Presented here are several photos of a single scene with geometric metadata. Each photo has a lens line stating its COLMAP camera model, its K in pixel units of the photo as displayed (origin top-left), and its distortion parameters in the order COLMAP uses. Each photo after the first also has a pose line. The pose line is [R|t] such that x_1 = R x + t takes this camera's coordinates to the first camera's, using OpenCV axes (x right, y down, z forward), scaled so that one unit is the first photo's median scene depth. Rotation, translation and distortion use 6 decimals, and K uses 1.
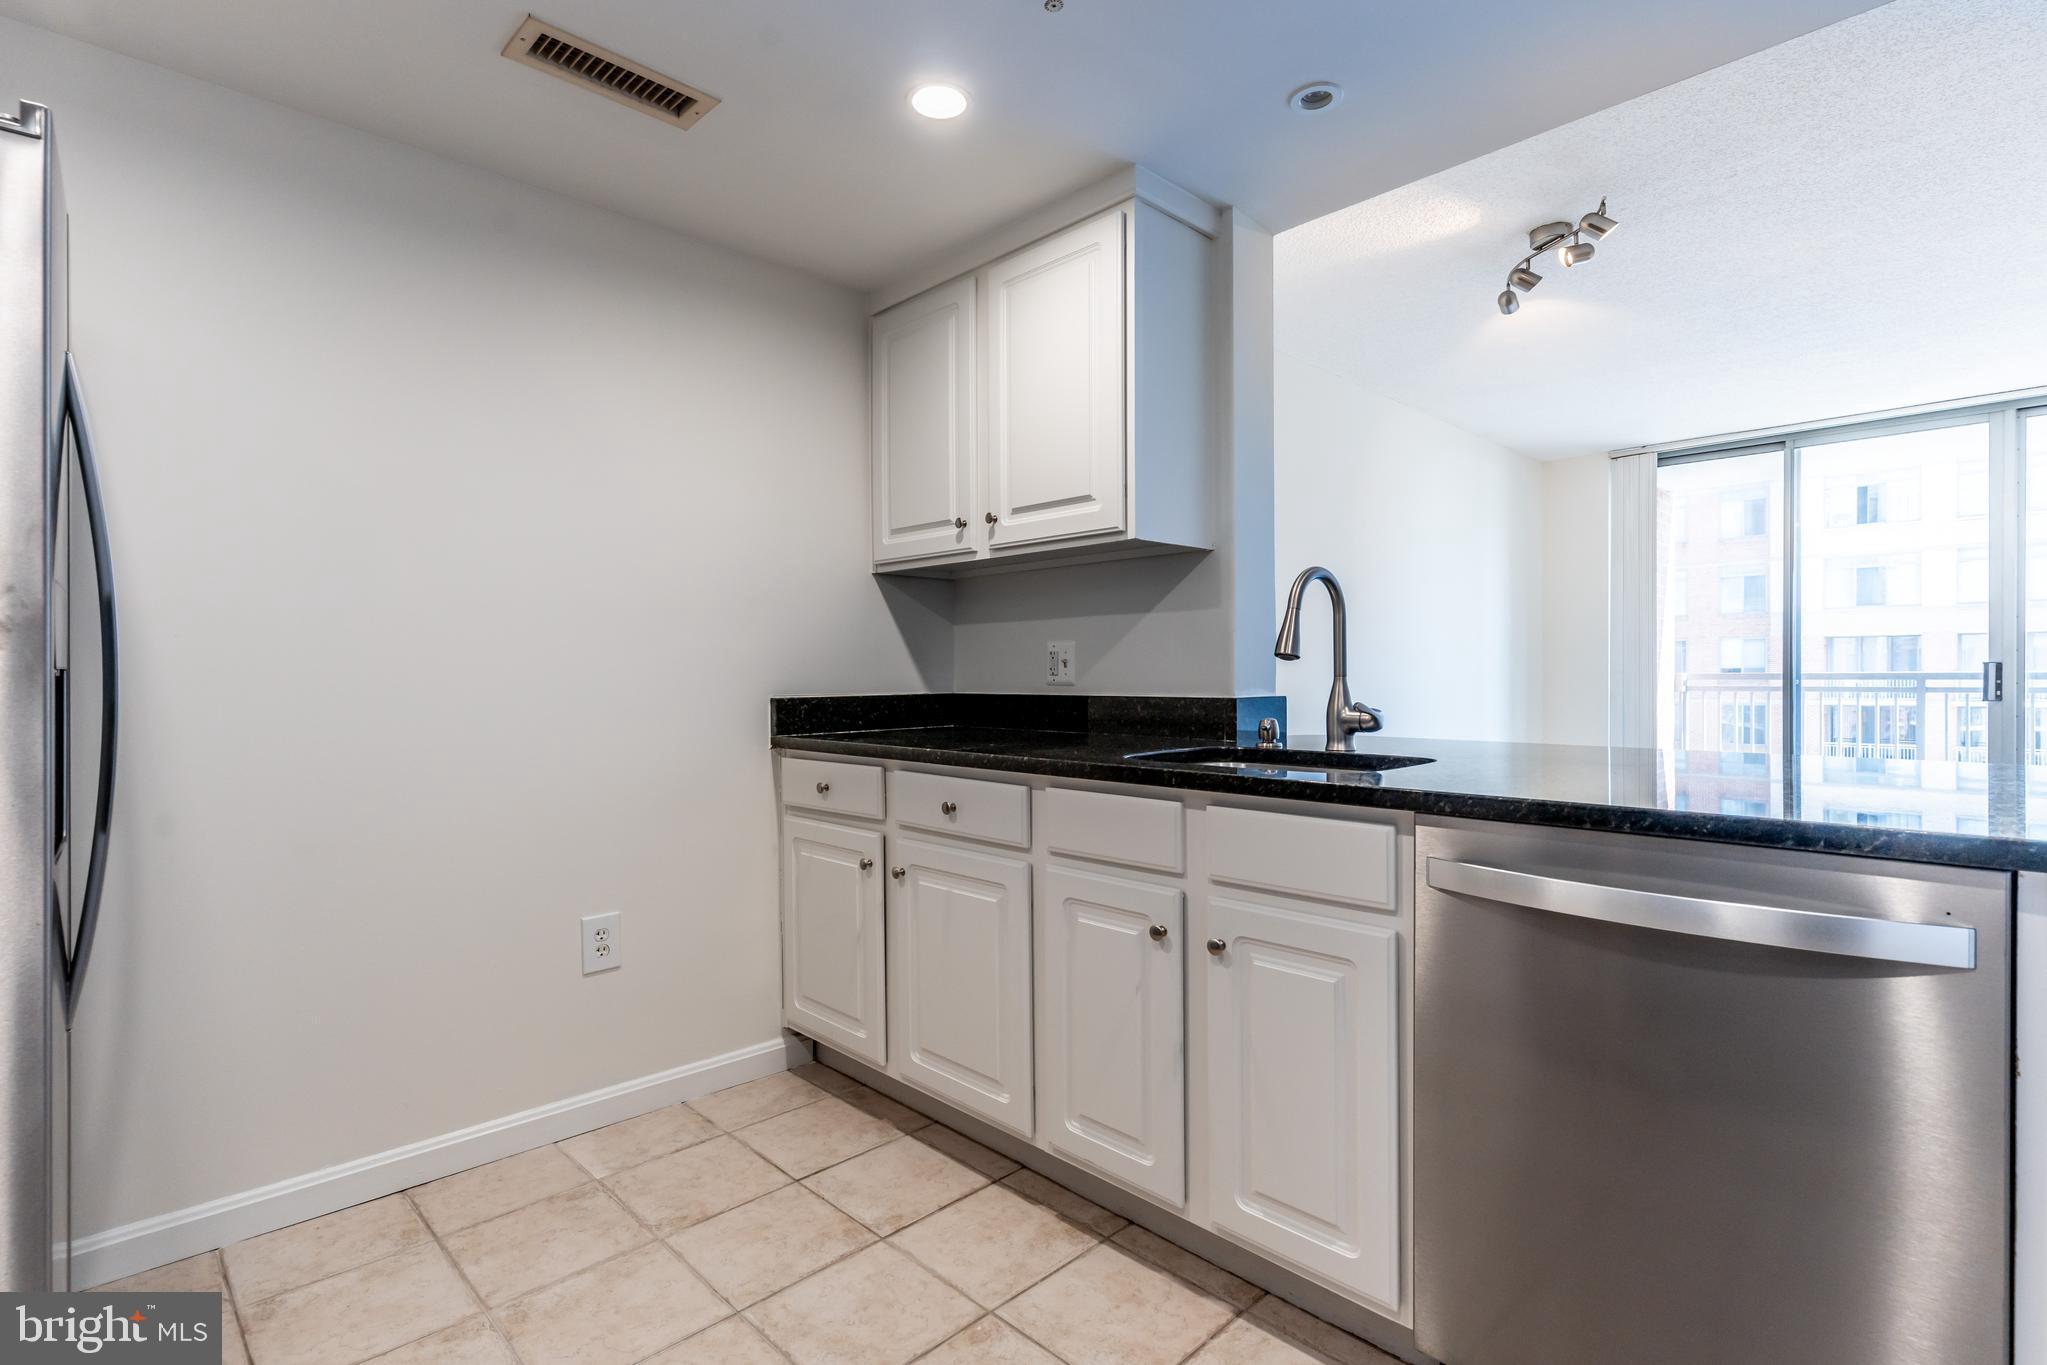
lens RADIAL K [[980.3, 0, 1026.1], [0, 980.3, 687.3], [0, 0, 1]] dist [-0.006126, 0.003794]
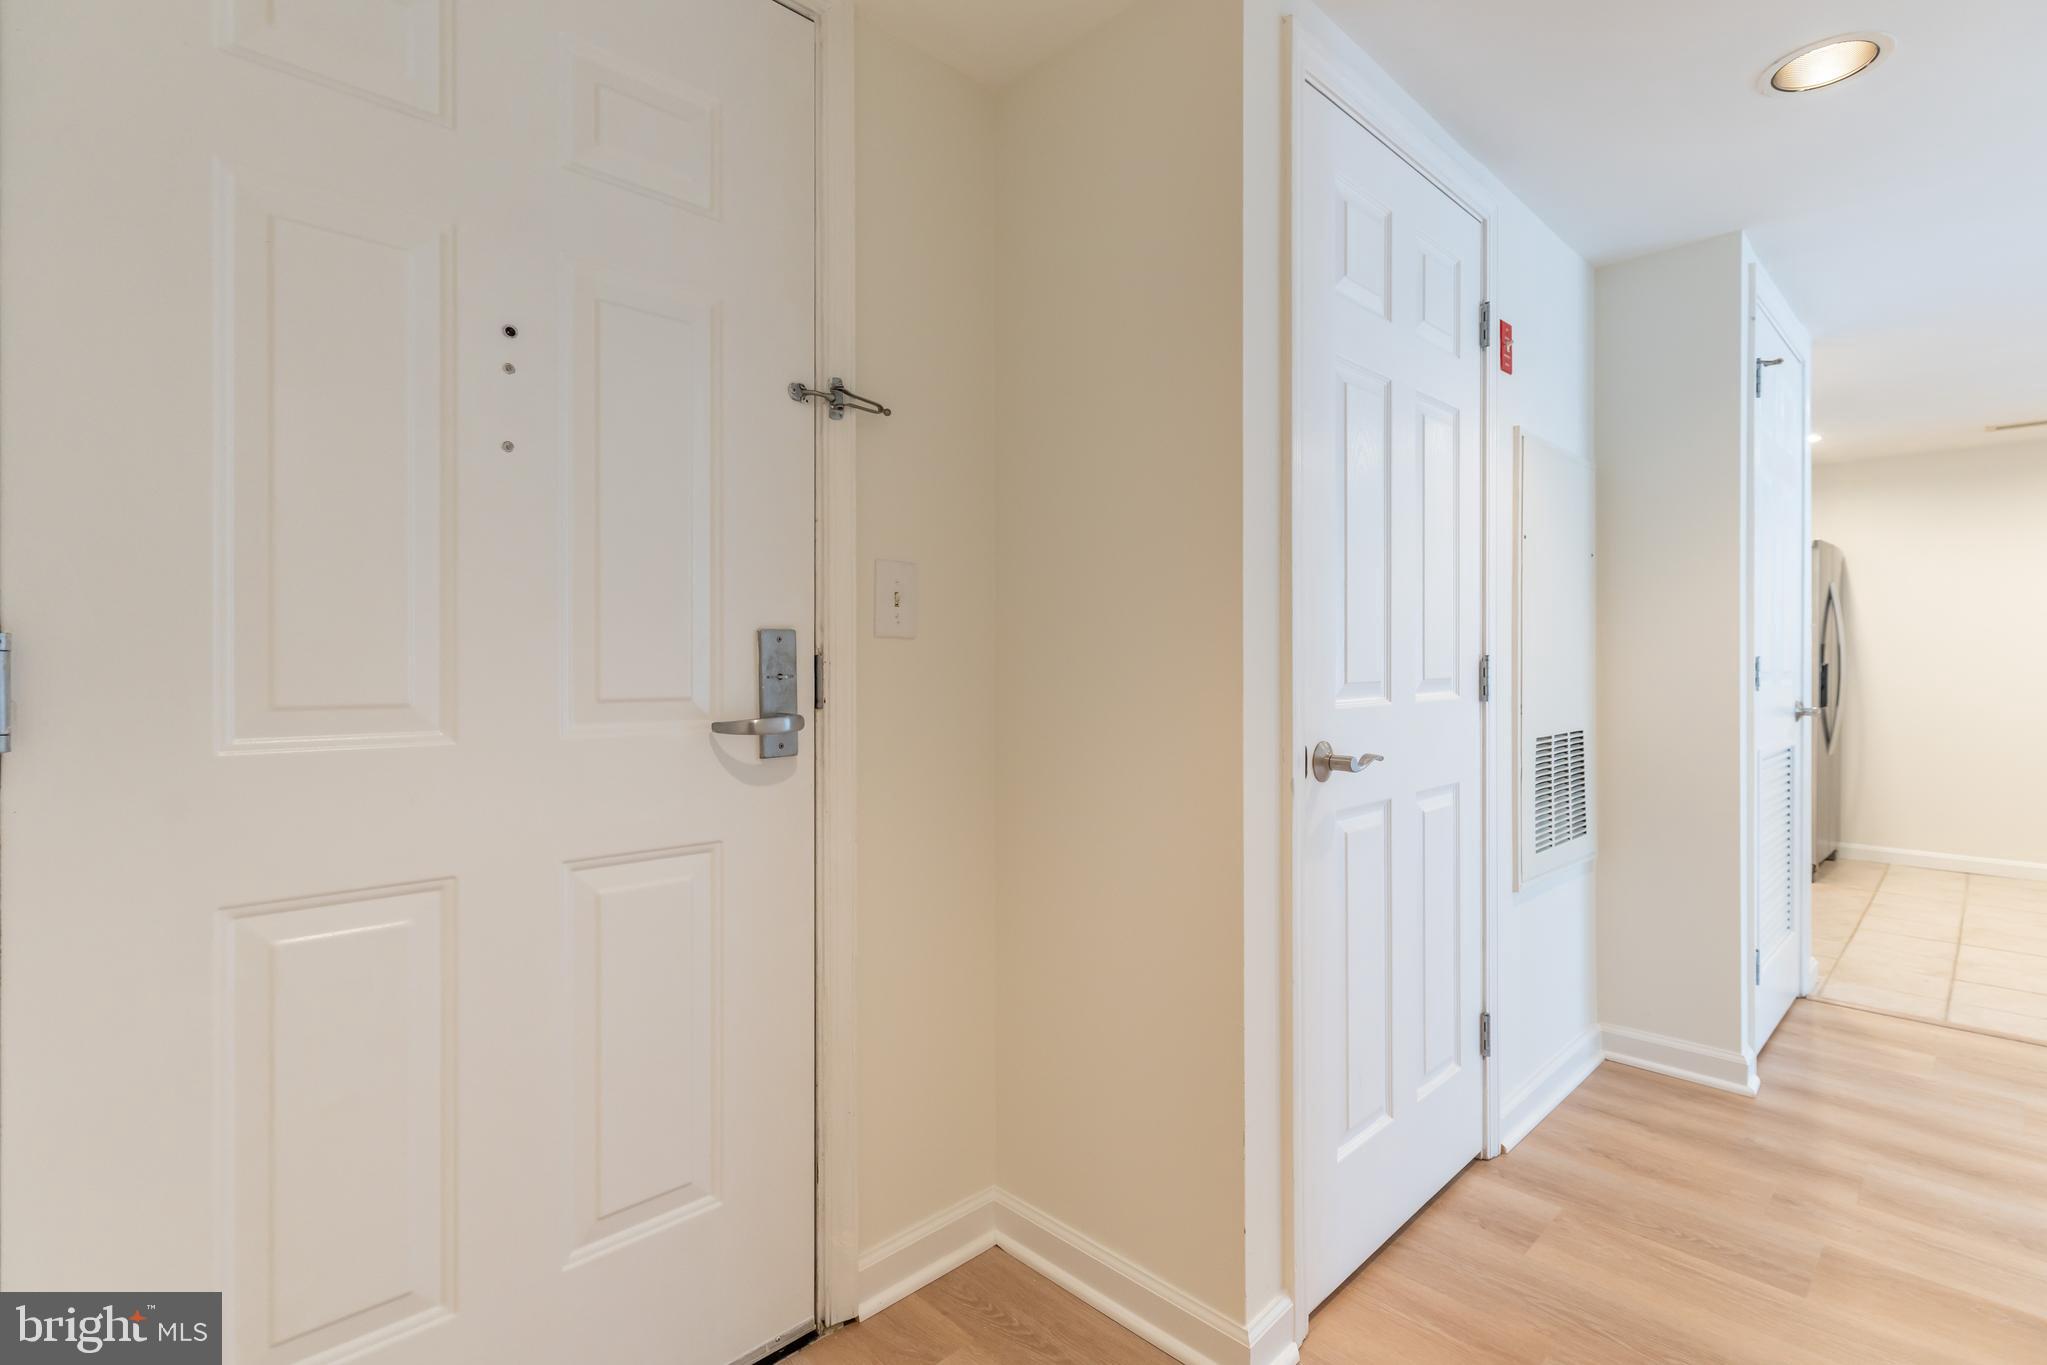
lens RADIAL K [[980.3, 0, 1021.9], [0, 980.3, 679.4], [0, 0, 1]] dist [-0.006126, 0.003794]
pose [[0.004113, 0.028150, -0.999595, 1.519525], [-0.010116, 0.999554, 0.028107, -0.019065], [0.999940, 0.009996, 0.004396, -1.180149]]
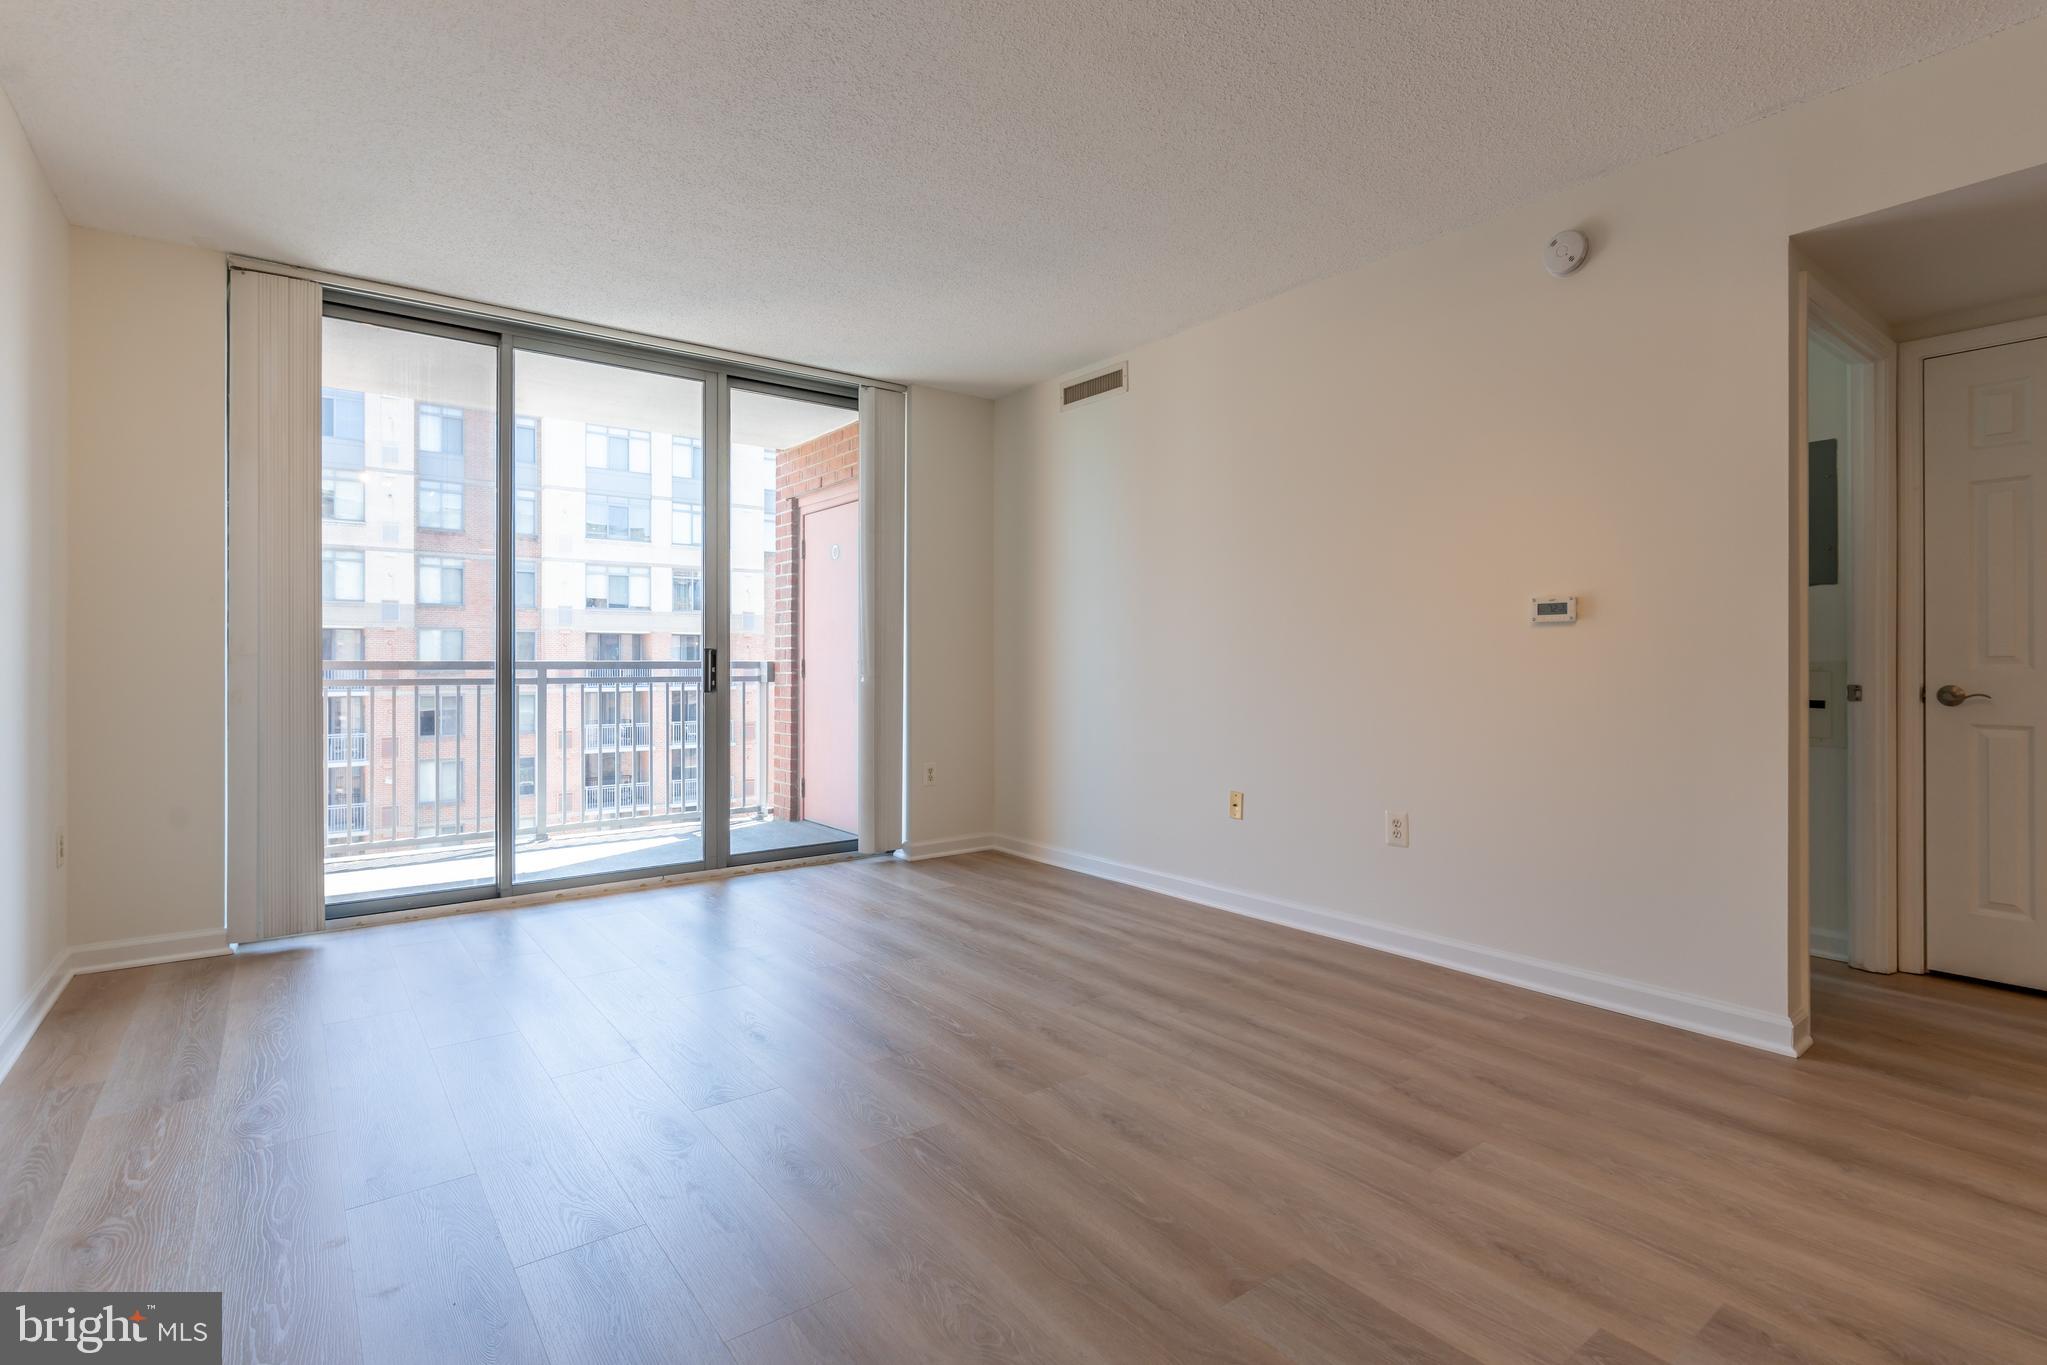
lens RADIAL K [[980.3, 0, 1035.8], [0, 980.3, 658.2], [0, 0, 1]] dist [-0.006126, 0.003794]
pose [[0.112406, 0.007260, 0.993636, 0.283419], [0.013661, 0.999868, -0.008851, -0.010070], [-0.993568, 0.014569, 0.112292, 1.303497]]
